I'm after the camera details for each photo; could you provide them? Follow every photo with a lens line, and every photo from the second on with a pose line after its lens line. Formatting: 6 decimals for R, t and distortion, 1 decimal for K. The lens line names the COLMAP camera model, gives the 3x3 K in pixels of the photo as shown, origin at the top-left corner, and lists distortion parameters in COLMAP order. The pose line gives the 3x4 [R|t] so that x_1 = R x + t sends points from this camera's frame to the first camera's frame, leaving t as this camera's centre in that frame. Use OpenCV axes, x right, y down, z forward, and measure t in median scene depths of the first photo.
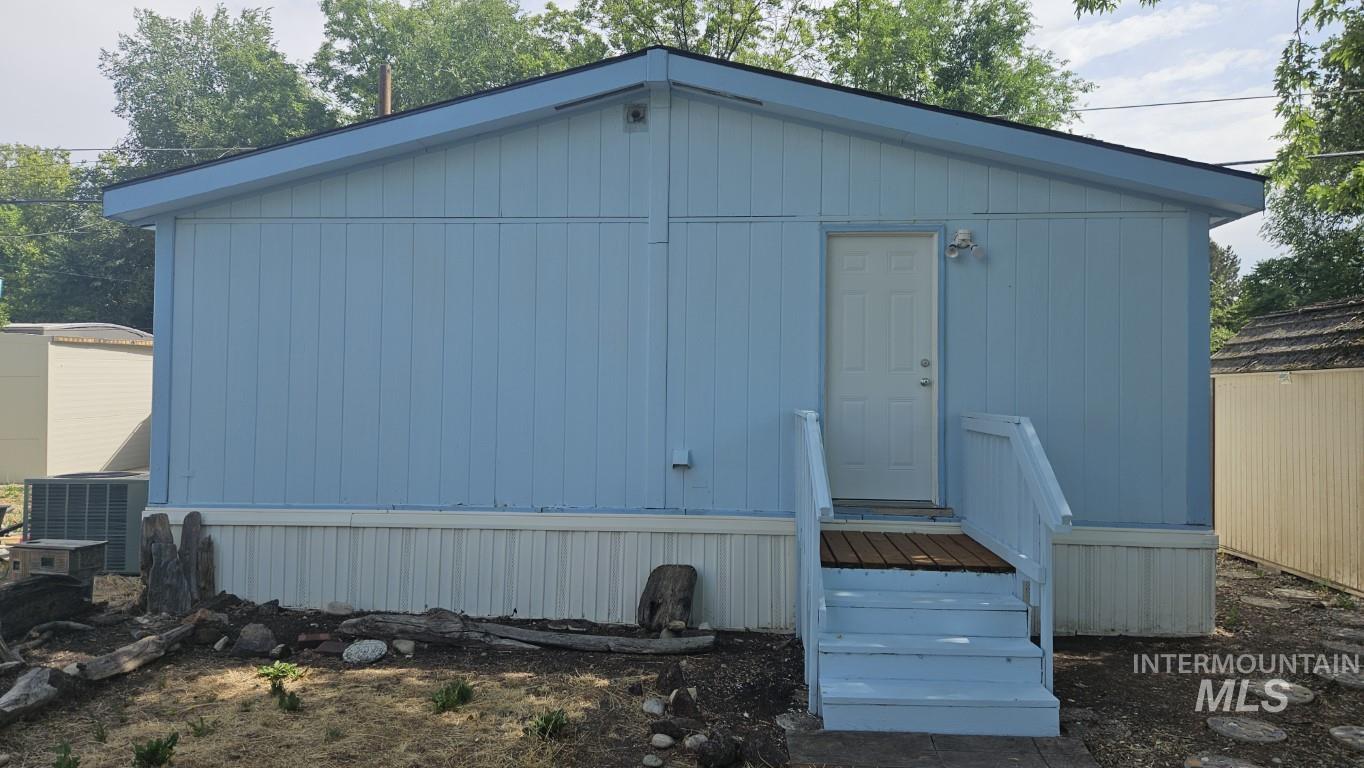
lens RADIAL K [[916.2, 0, 686.3], [0, 916.2, 369.2], [0, 0, 1]] dist [0.081845, -0.088600]
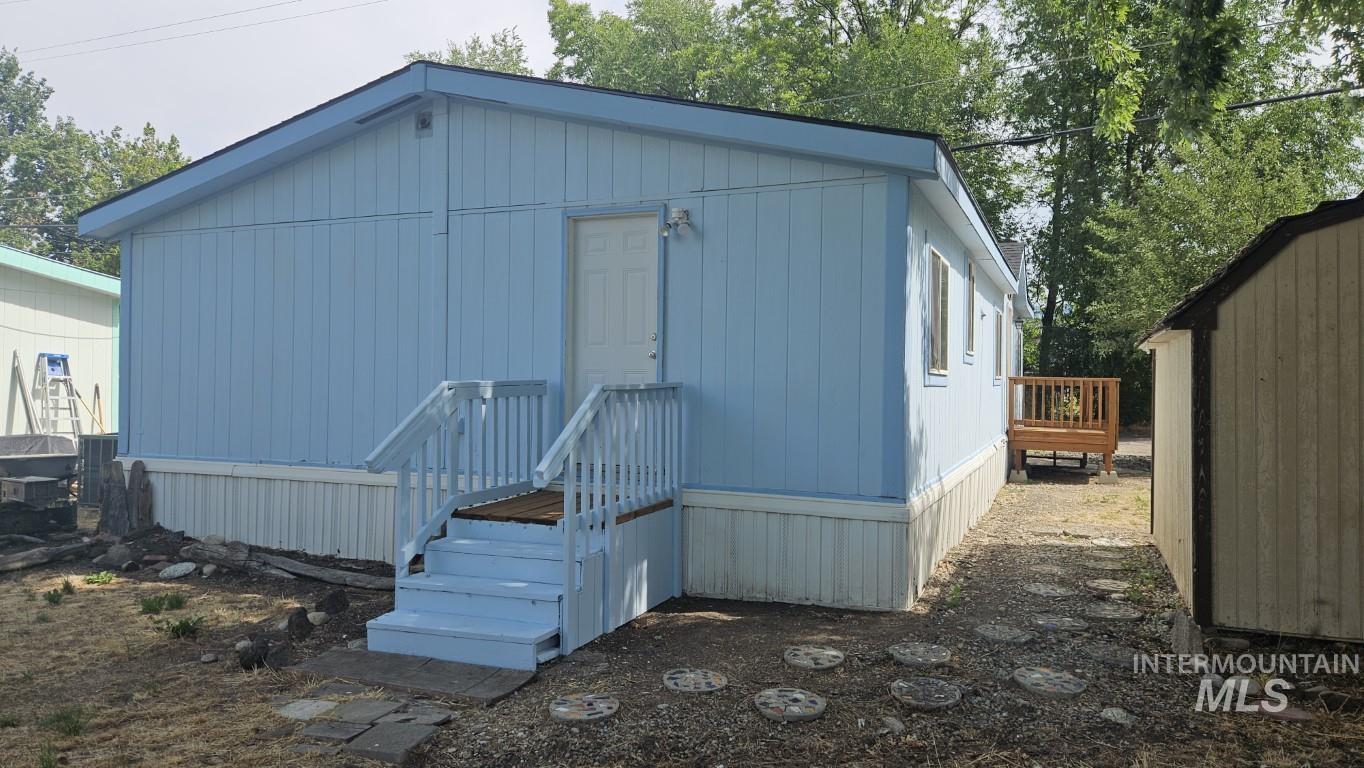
lens RADIAL K [[916.2, 0, 686.3], [0, 916.2, 369.2], [0, 0, 1]] dist [0.081845, -0.088600]
pose [[0.947627, -0.004968, -0.319340, 0.624962], [0.009652, 0.999868, 0.013087, 0.016813], [0.319232, -0.015484, 0.947550, 0.017826]]
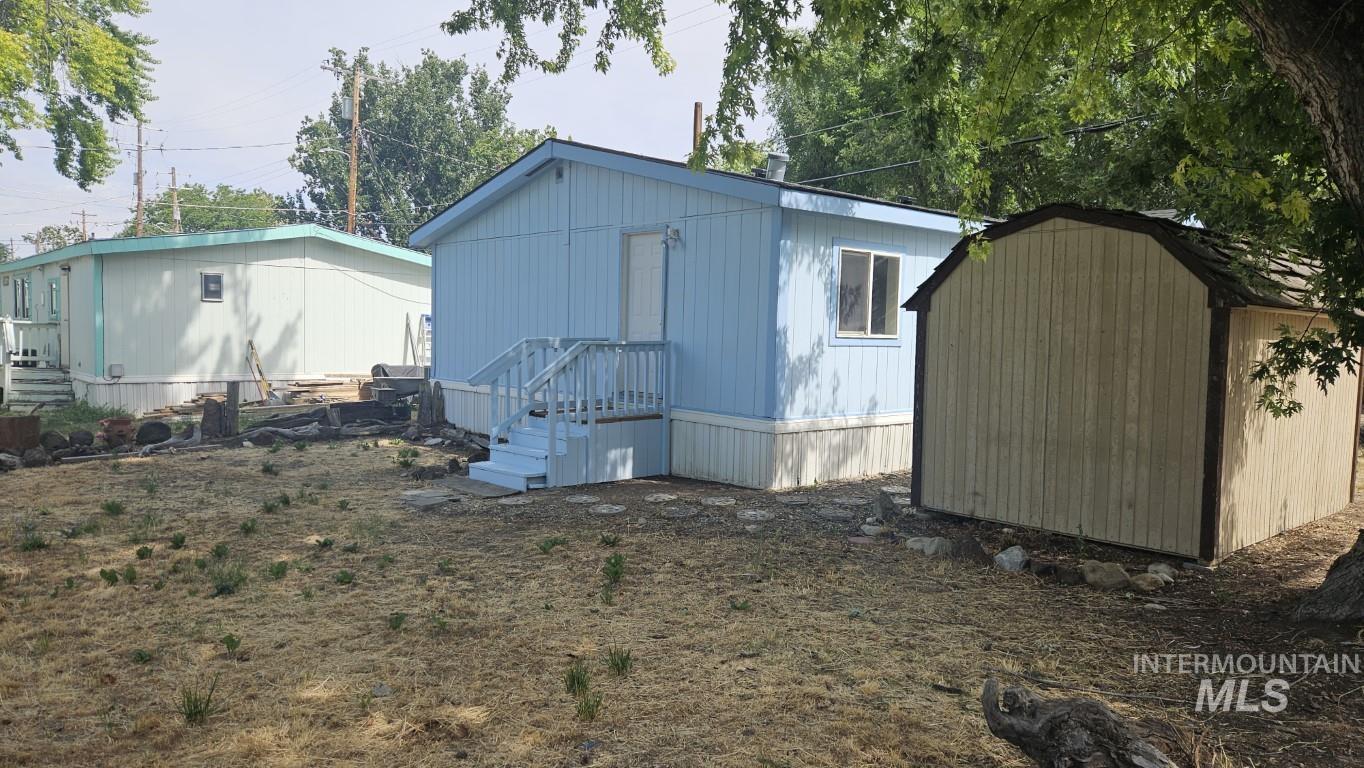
lens RADIAL K [[916.2, 0, 686.3], [0, 916.2, 369.2], [0, 0, 1]] dist [0.081845, -0.088600]
pose [[0.728861, 0.038294, -0.683590, 1.398325], [0.001944, 0.998315, 0.057997, 0.002374], [0.684659, -0.043600, 0.727558, -0.162483]]
